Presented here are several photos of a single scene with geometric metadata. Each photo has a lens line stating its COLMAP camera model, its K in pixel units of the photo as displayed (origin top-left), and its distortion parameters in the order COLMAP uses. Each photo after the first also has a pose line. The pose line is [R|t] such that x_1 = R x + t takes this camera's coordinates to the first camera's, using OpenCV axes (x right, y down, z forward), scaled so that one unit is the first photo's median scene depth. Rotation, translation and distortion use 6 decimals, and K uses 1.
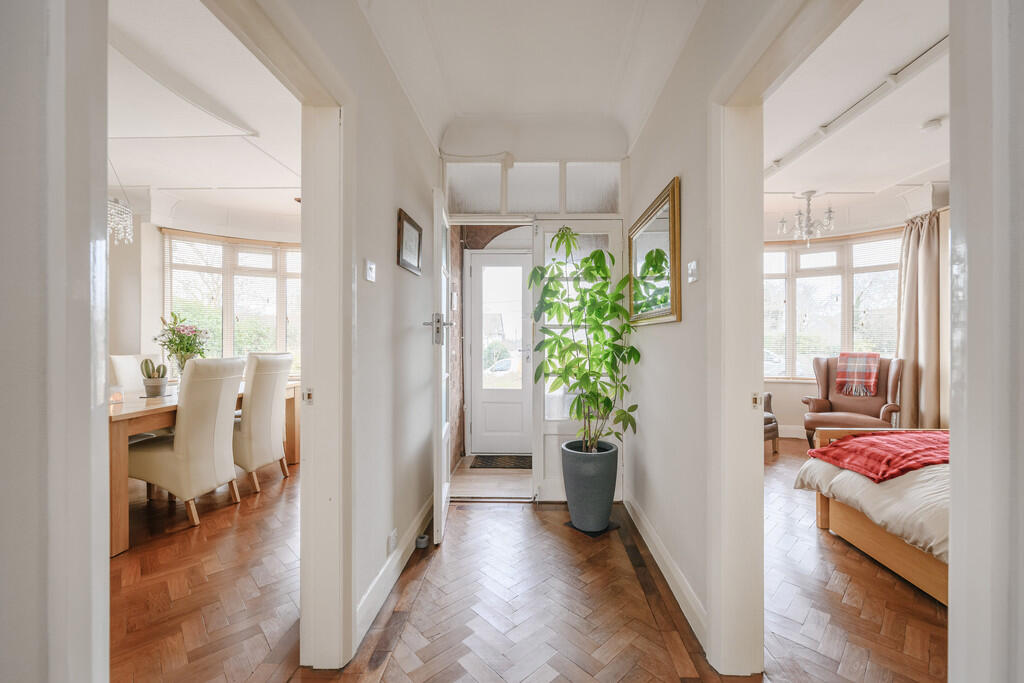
lens RADIAL K [[419.0, 0, 531.2], [0, 419.0, 343.8], [0, 0, 1]] dist [-0.003128, -0.000480]
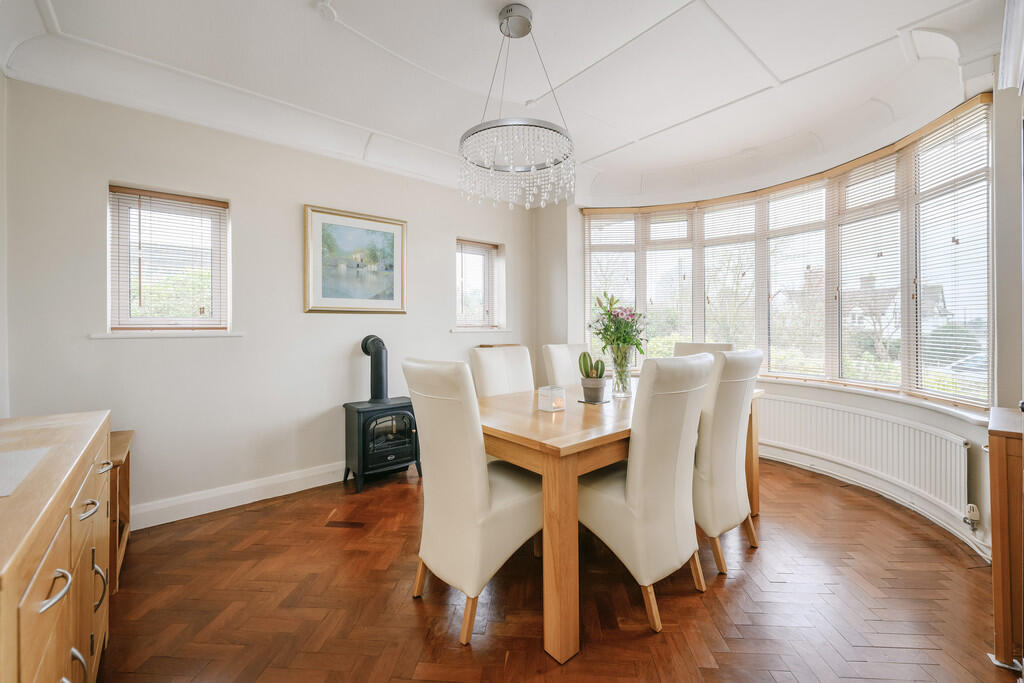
lens RADIAL K [[410.2, 0, 513.9], [0, 410.2, 329.5], [0, 0, 1]] dist [-0.000880, -0.000087]
pose [[0.662551, -0.005355, -0.748998, -0.175928], [0.004576, 0.999985, -0.003101, -0.001366], [0.749003, -0.001373, 0.662565, 0.160783]]
